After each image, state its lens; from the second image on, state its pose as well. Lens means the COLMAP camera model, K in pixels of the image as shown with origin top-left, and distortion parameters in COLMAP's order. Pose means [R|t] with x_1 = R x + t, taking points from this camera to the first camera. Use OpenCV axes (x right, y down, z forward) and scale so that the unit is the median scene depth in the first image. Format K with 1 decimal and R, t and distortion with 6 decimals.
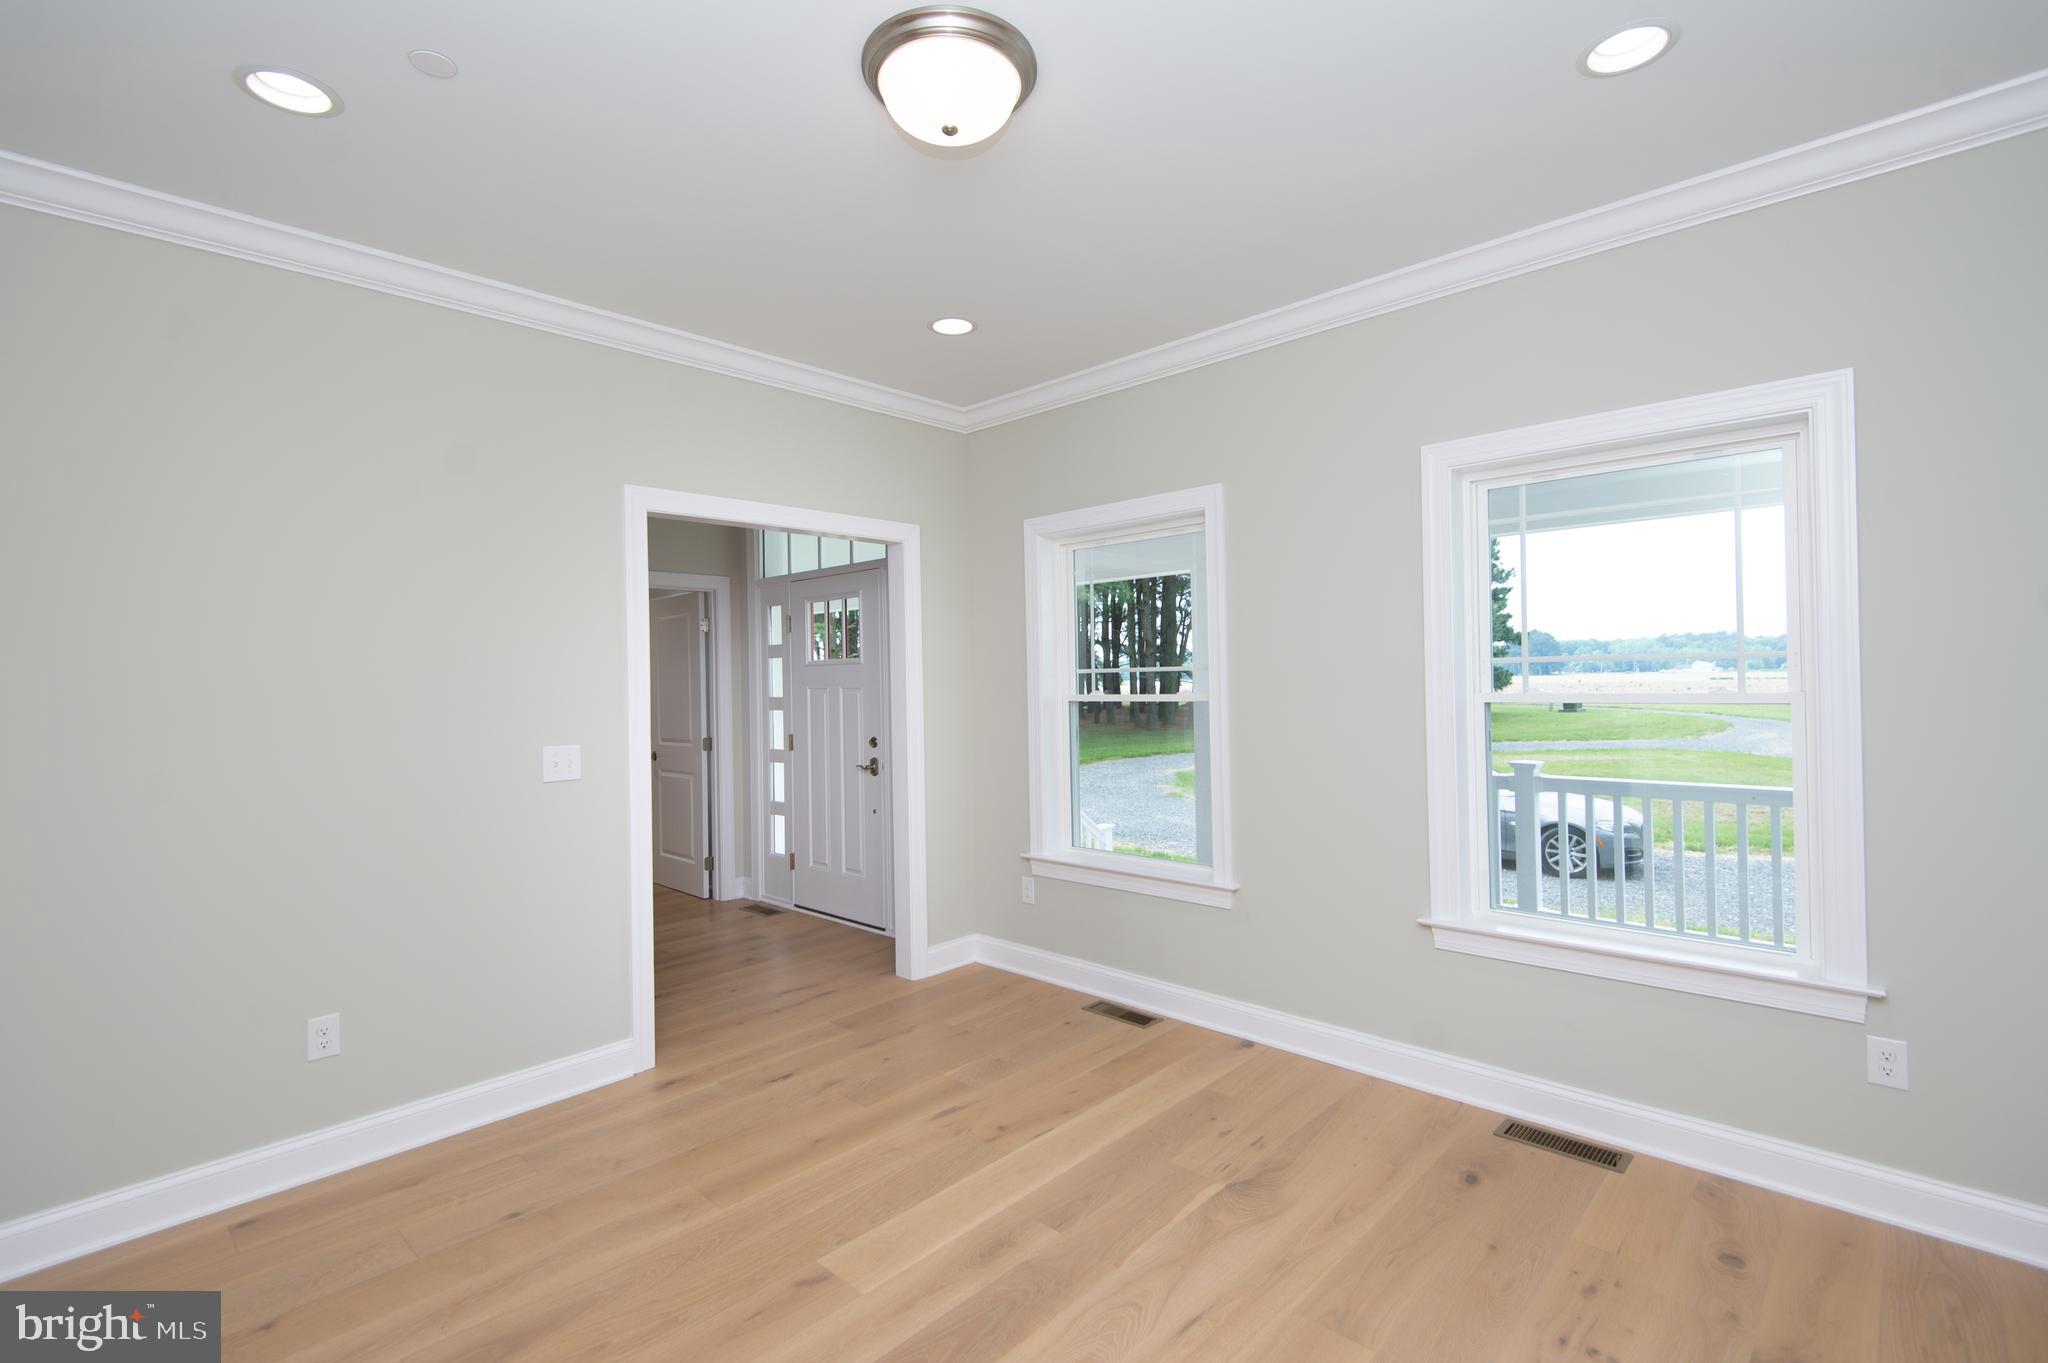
lens RADIAL K [[934.0, 0, 1023.4], [0, 934.0, 681.2], [0, 0, 1]] dist [0.021799, -0.011421]
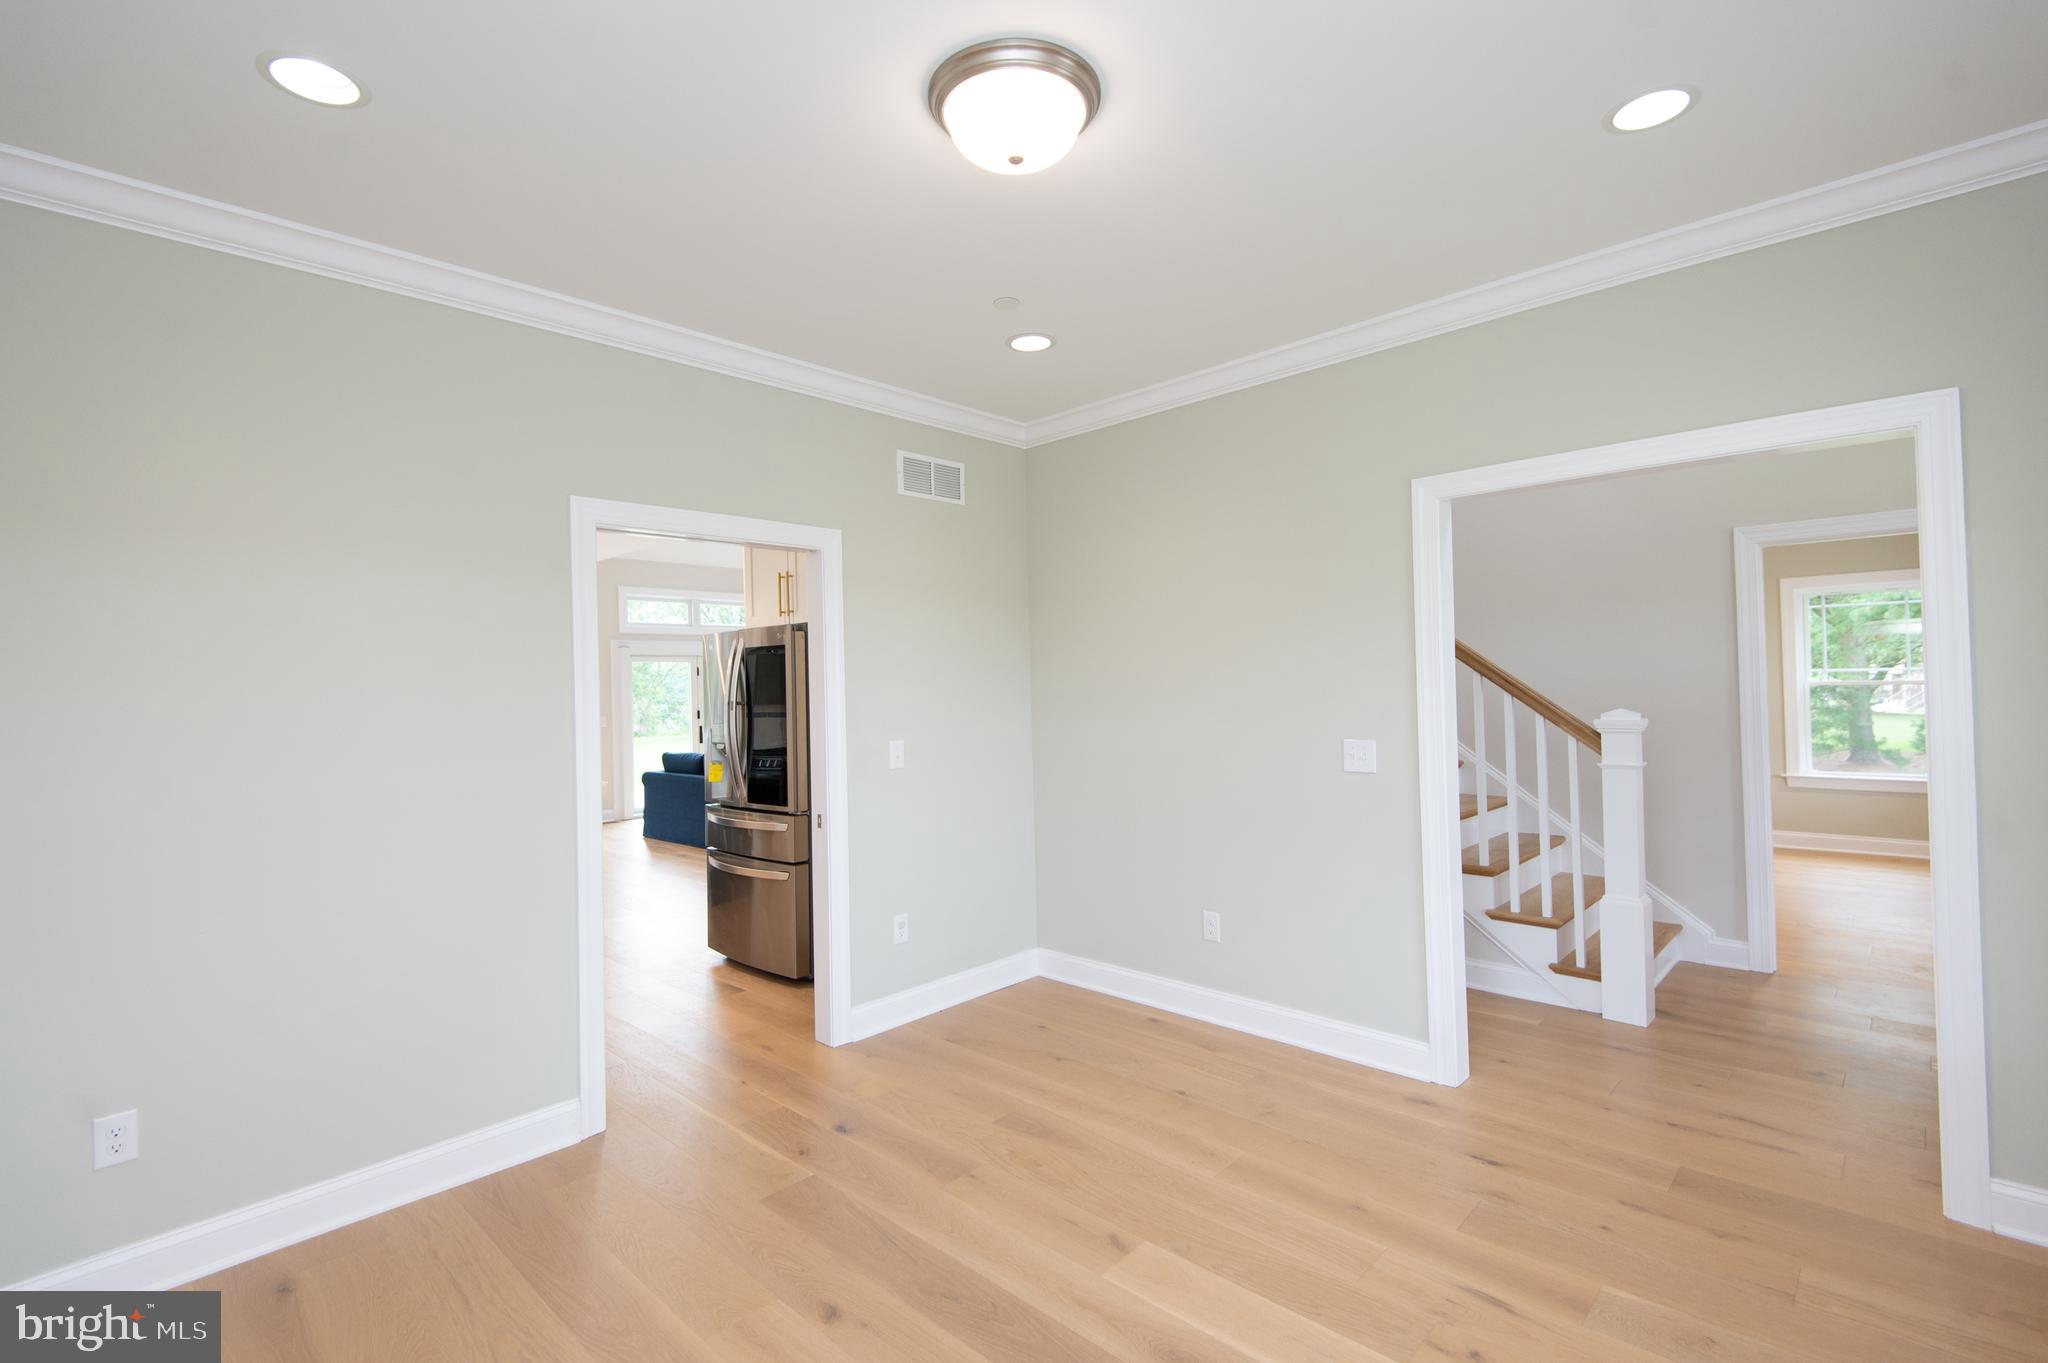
lens RADIAL K [[934.0, 0, 1021.4], [0, 934.0, 671.2], [0, 0, 1]] dist [0.021799, -0.011421]
pose [[-0.002142, 0.007274, -0.999971, 0.709767], [0.020195, 0.999770, 0.007229, -0.027815], [0.999794, -0.020179, -0.002289, 0.749644]]
